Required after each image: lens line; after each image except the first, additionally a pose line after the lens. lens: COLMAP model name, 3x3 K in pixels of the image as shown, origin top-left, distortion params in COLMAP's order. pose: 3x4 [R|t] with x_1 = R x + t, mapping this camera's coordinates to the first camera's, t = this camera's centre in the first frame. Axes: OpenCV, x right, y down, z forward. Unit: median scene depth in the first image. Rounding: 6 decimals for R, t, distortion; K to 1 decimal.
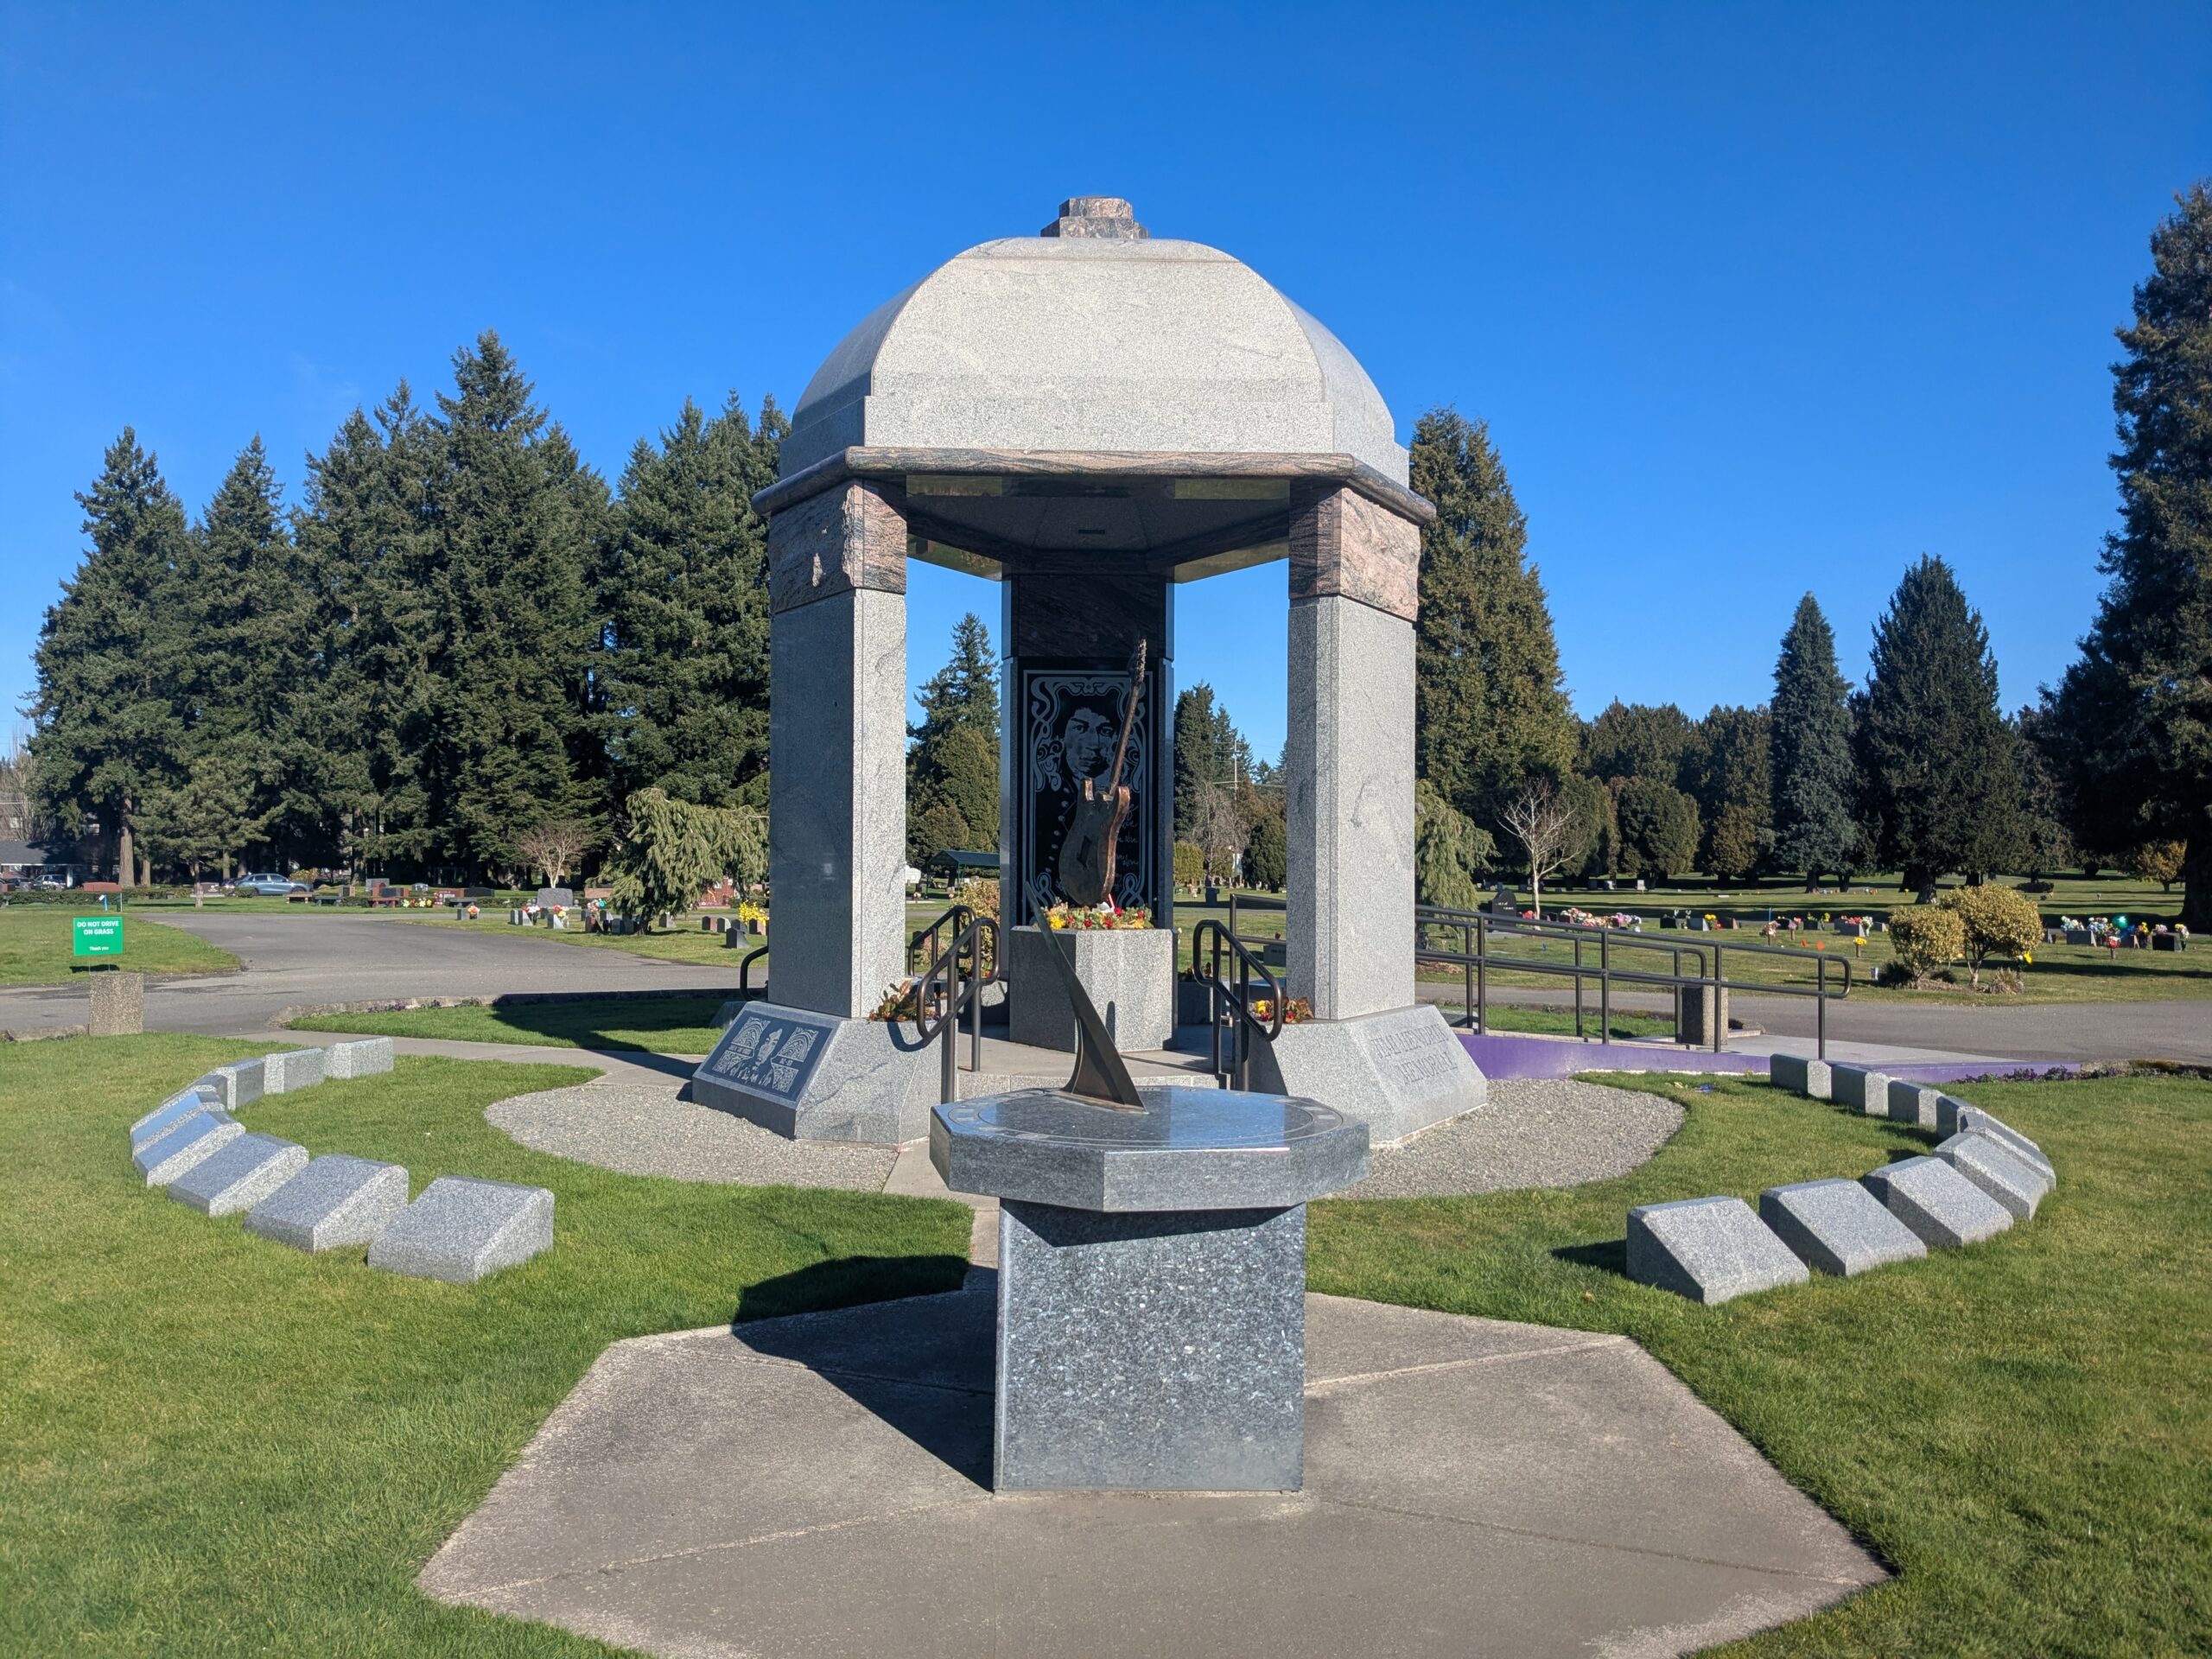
lens RADIAL K [[1735.5, 0, 1130.2], [0, 1735.5, 838.1], [0, 0, 1]] dist [0.004635, -0.010634]
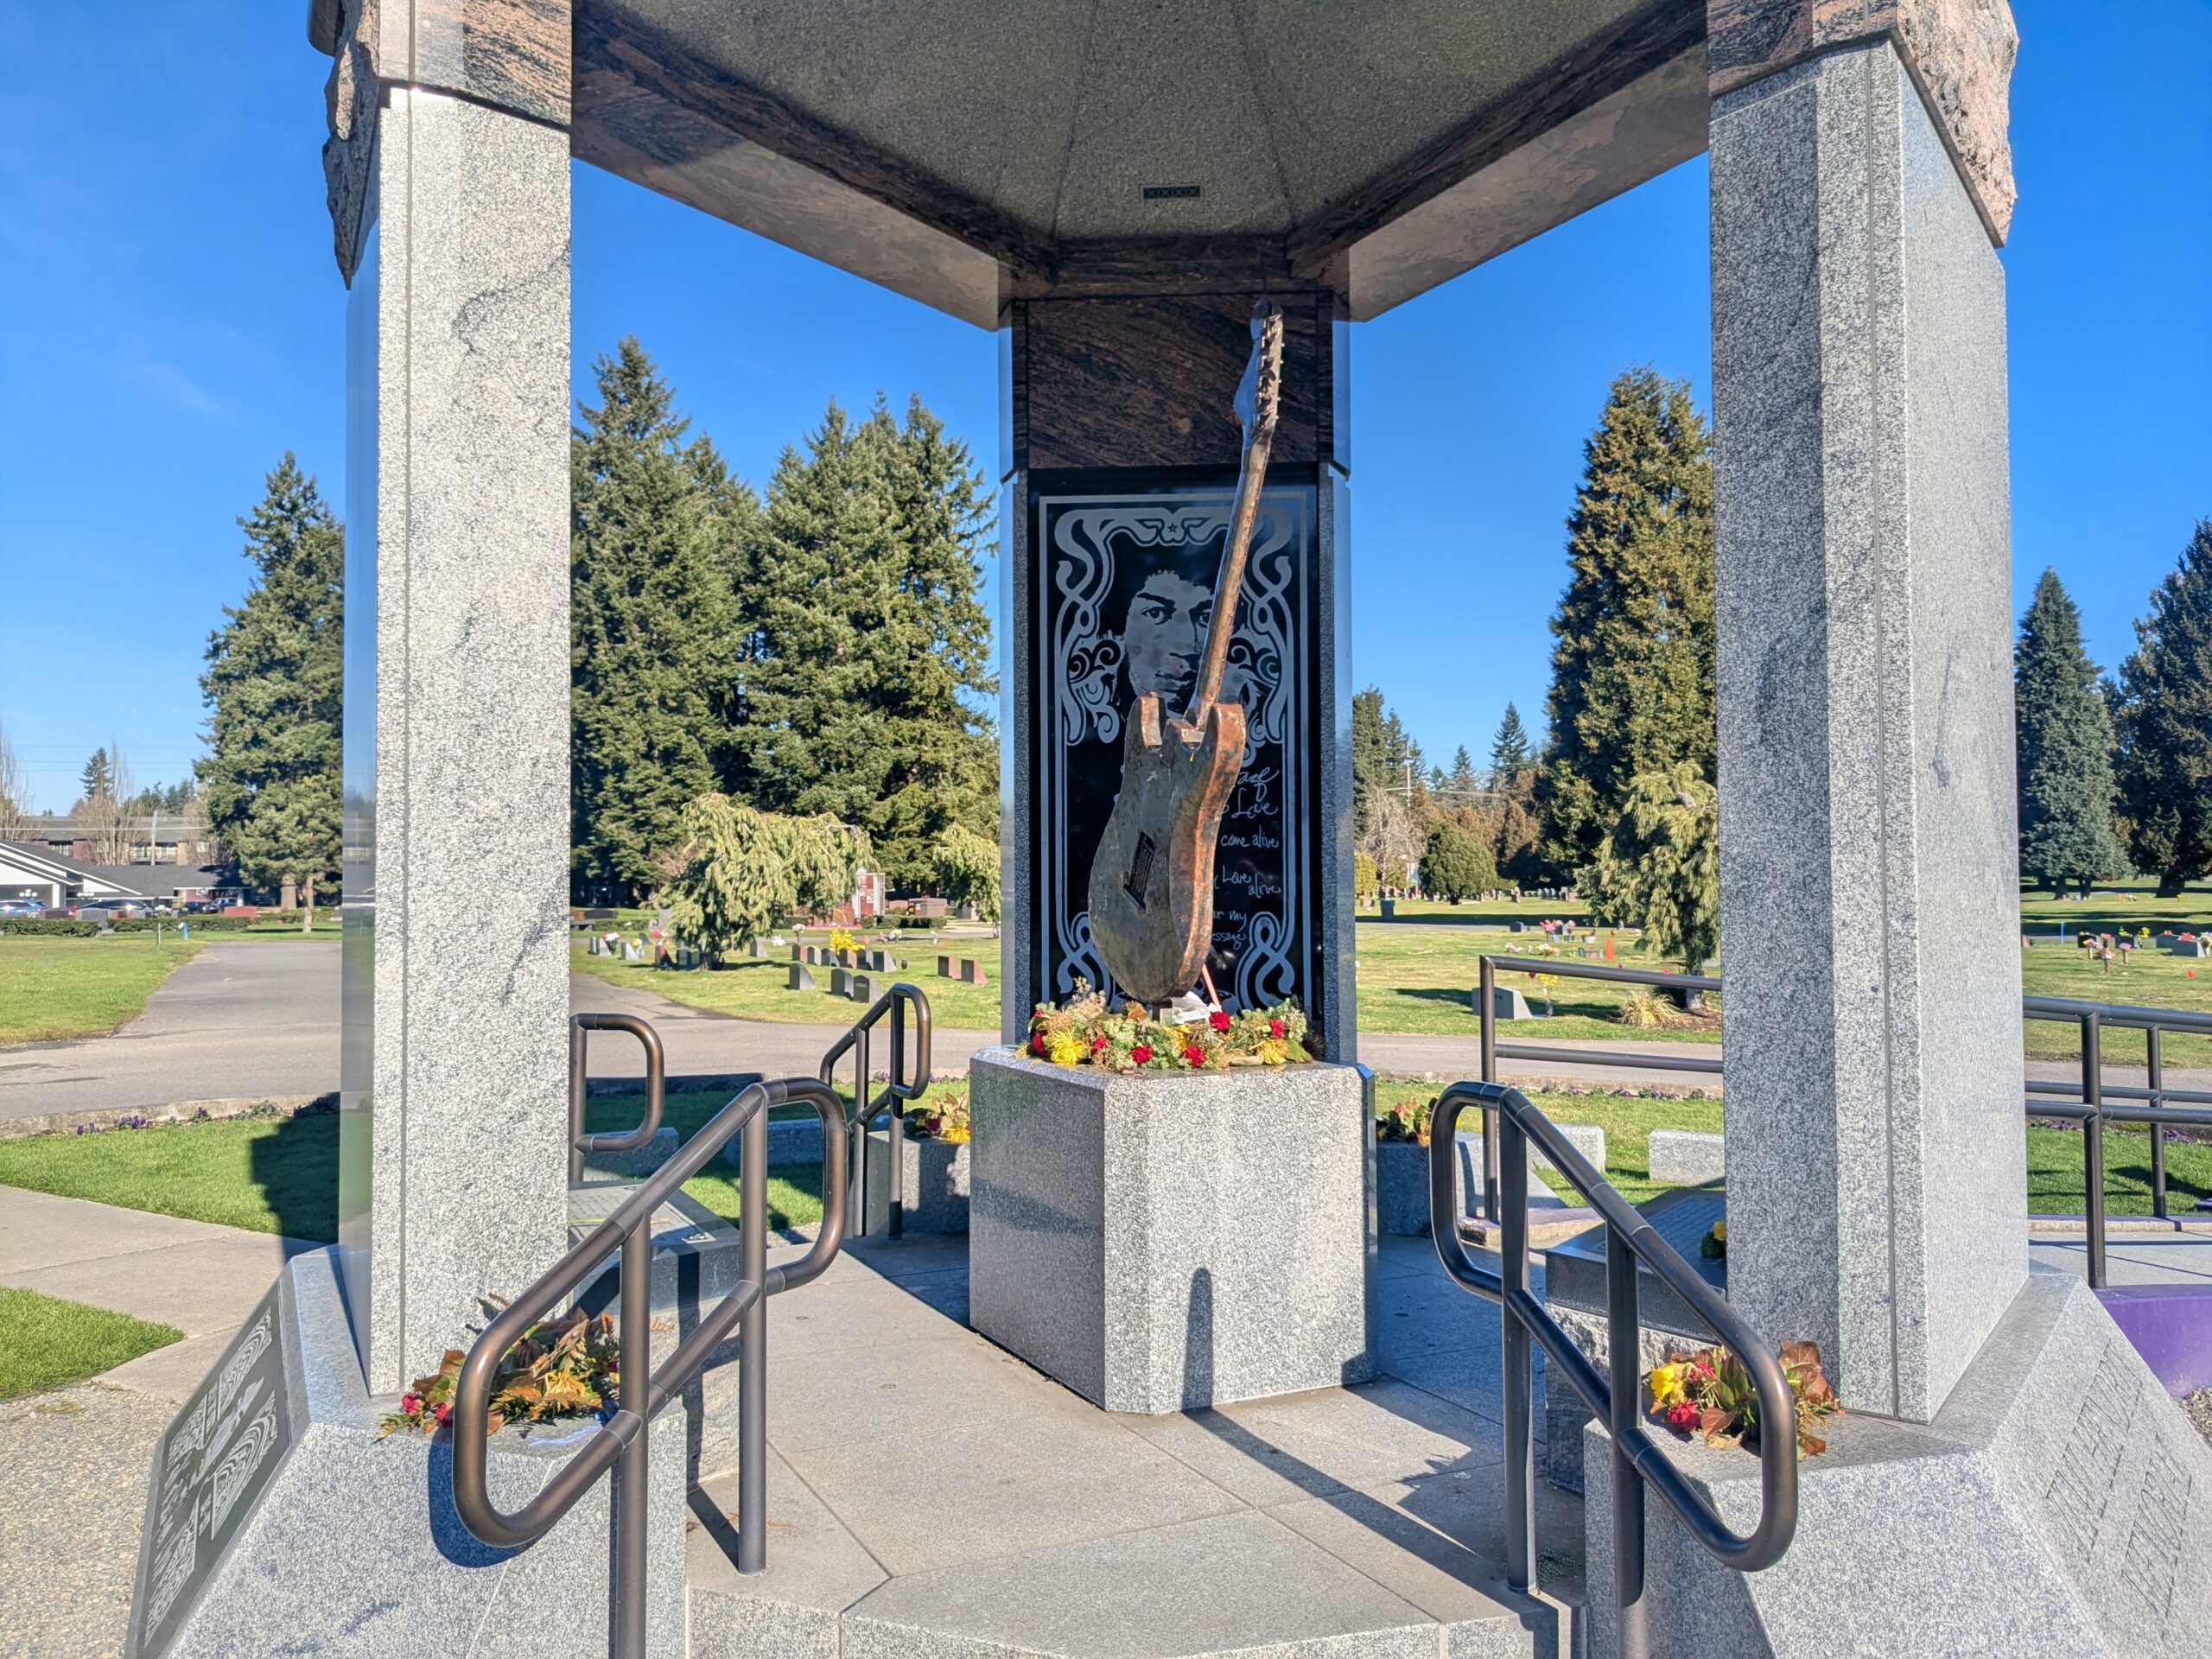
lens RADIAL K [[1736.6, 0, 1125.4], [0, 1736.6, 807.7], [0, 0, 1]] dist [0.059550, -0.107033]
pose [[0.994920, -0.014741, -0.099580, 0.001181], [0.012336, 0.999618, -0.024715, 0.000334], [0.099906, 0.023361, 0.994723, 0.061103]]
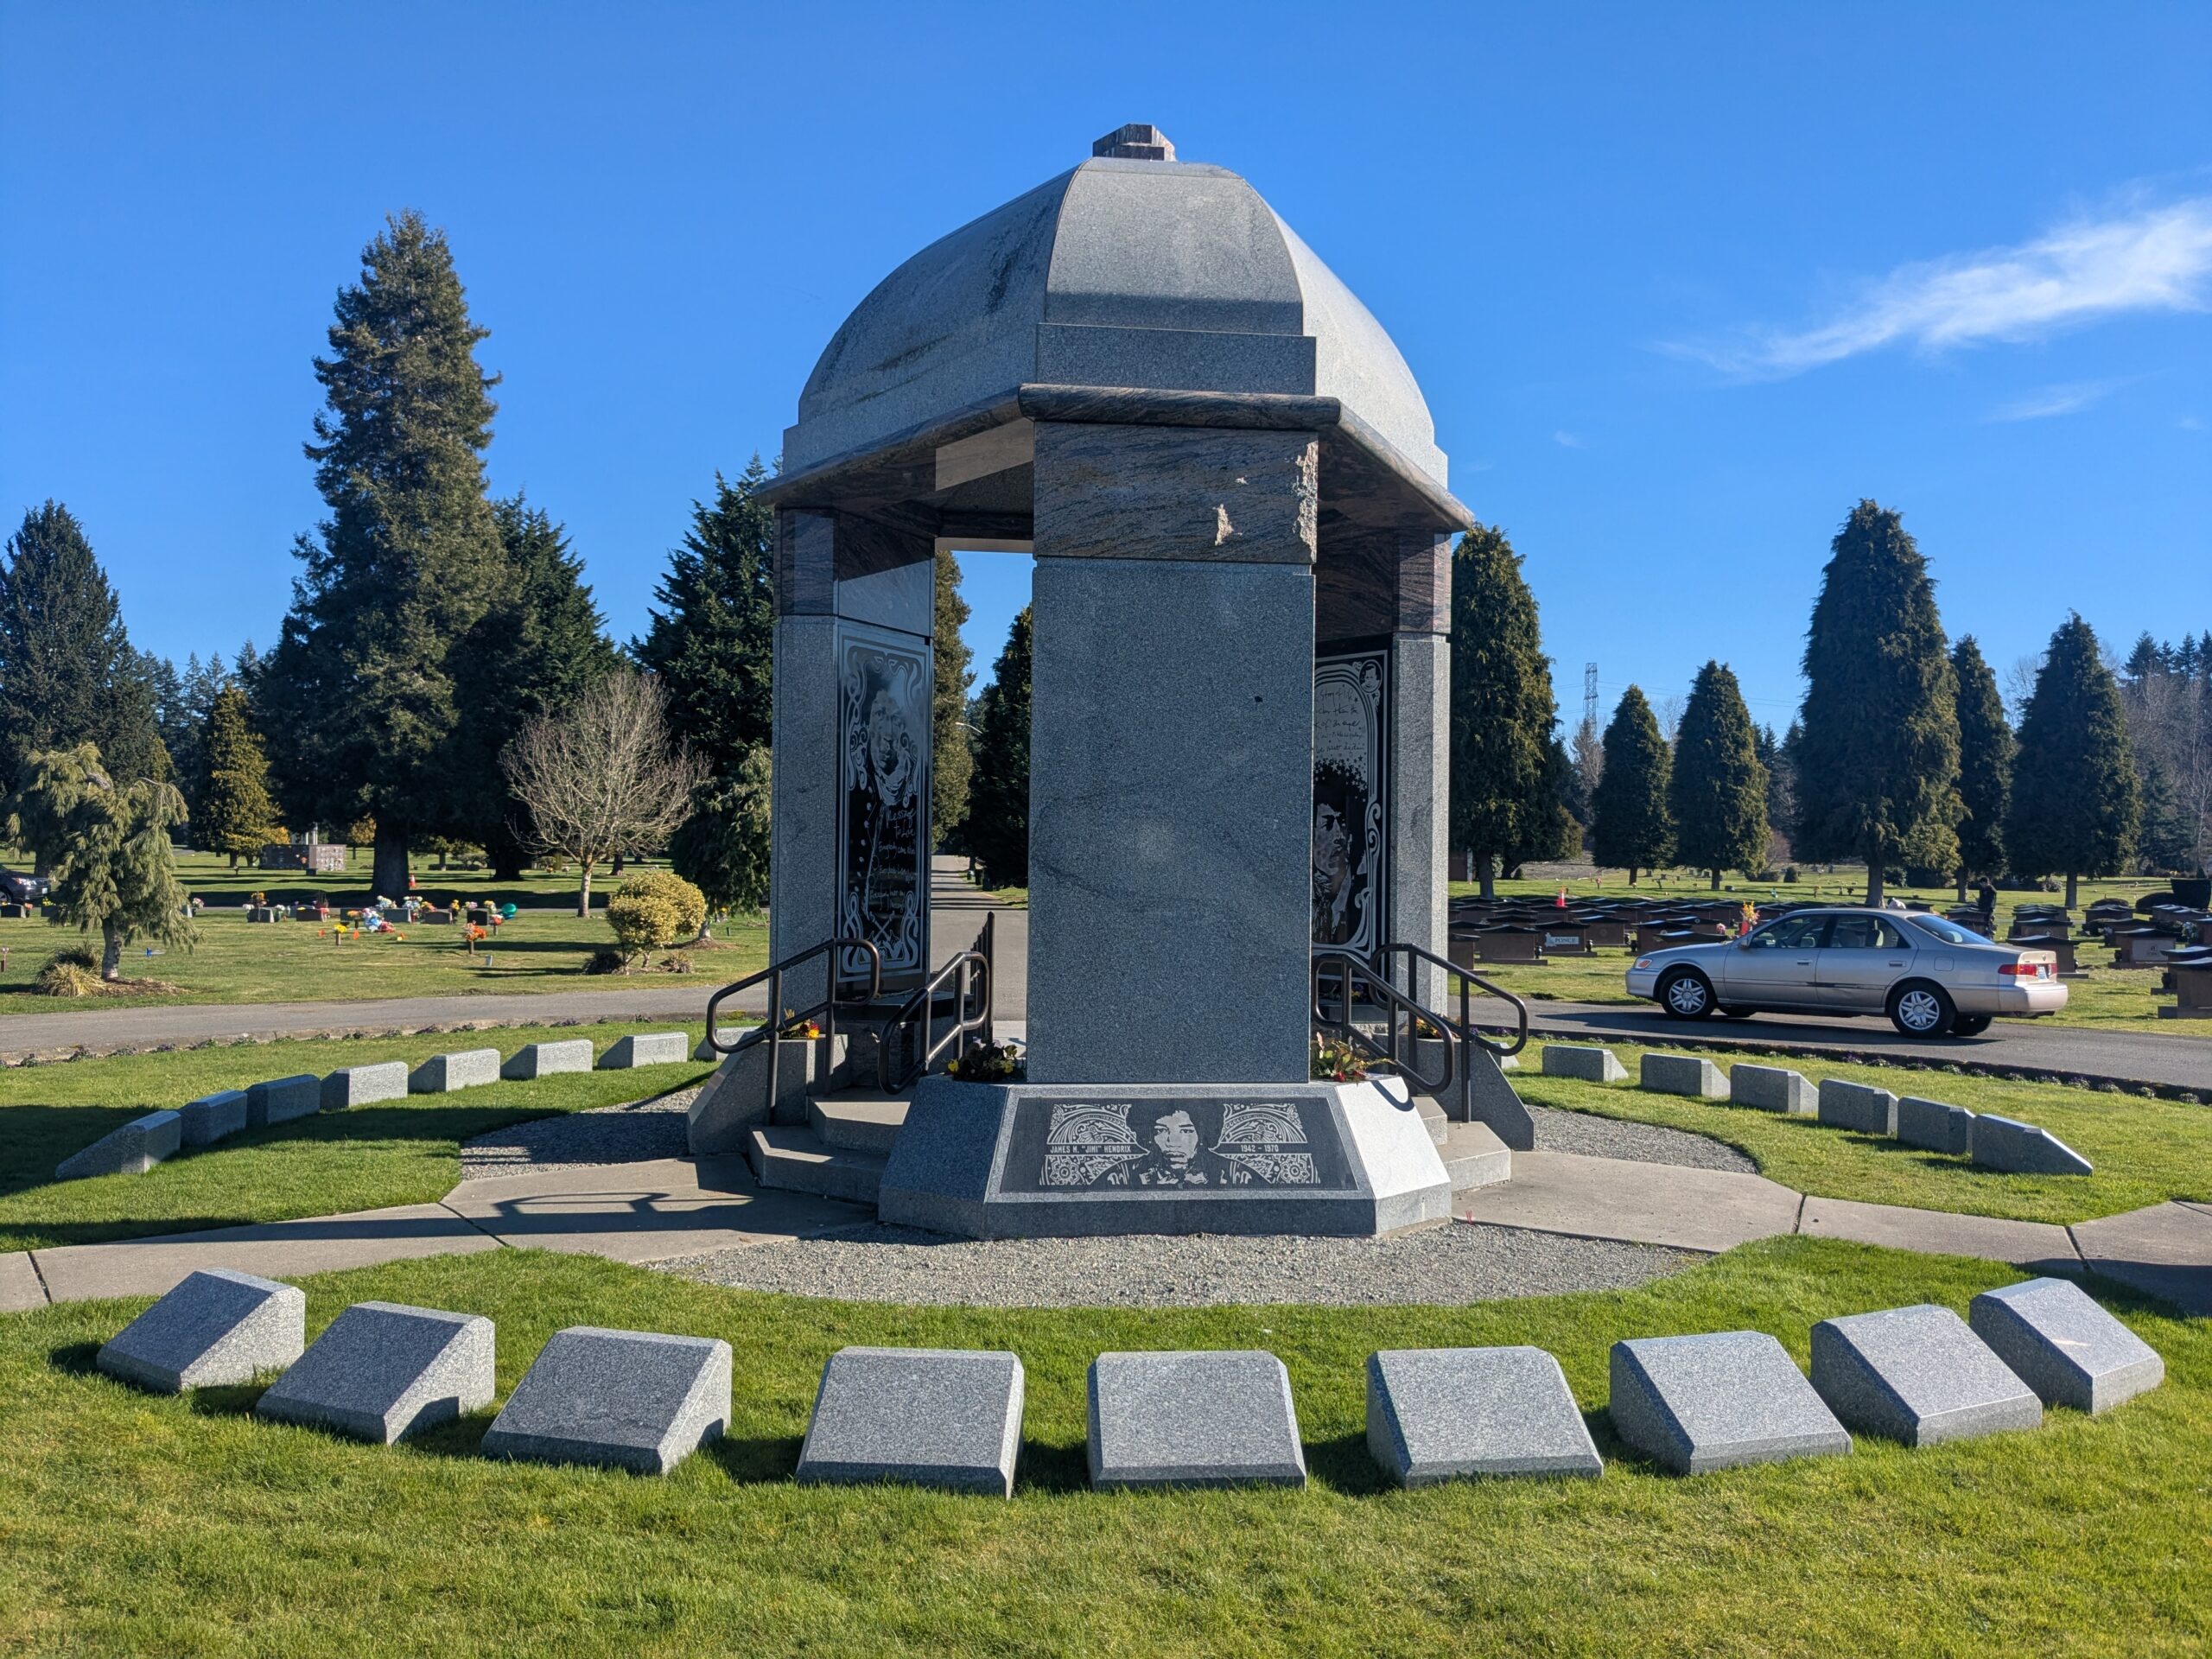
lens RADIAL K [[1735.5, 0, 1130.2], [0, 1735.5, 838.1], [0, 0, 1]] dist [0.004635, -0.010634]
pose [[0.430813, 0.007162, 0.902413, -0.084024], [-0.023118, 0.999728, 0.003102, -0.001231], [-0.902145, -0.022198, 0.430861, 0.064057]]
